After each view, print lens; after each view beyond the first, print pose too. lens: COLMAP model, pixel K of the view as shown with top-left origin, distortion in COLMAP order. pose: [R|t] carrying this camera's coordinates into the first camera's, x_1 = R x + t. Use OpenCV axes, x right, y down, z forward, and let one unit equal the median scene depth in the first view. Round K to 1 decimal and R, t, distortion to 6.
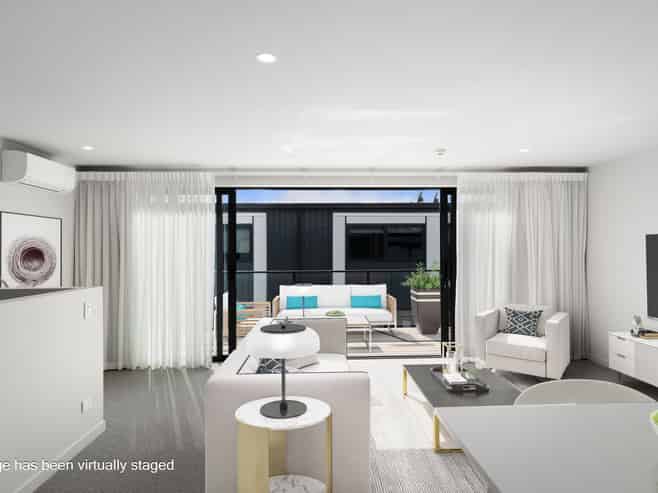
lens RADIAL K [[384.8, 0, 328.5], [0, 384.8, 248.8], [0, 0, 1]] dist [0.020415, -0.000790]
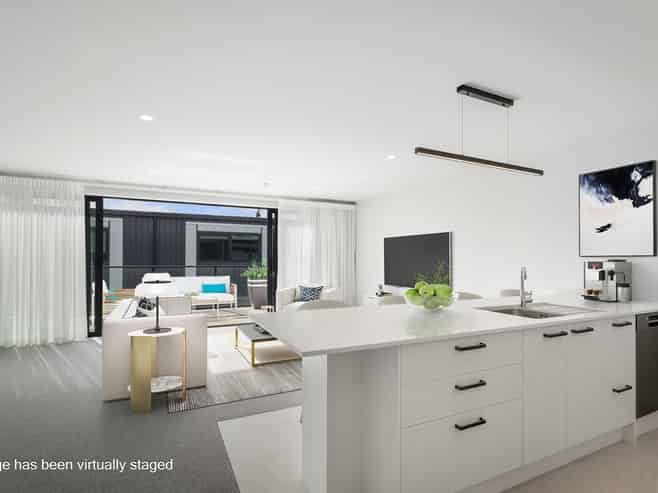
lens RADIAL K [[336.1, 0, 330.4], [0, 336.1, 252.8], [0, 0, 1]] dist [0.003833, 0.000979]
pose [[0.909473, 0.014250, 0.415518, -0.021830], [-0.009147, 0.999856, -0.014270, 0.027125], [-0.415662, 0.009177, 0.909473, -0.254660]]
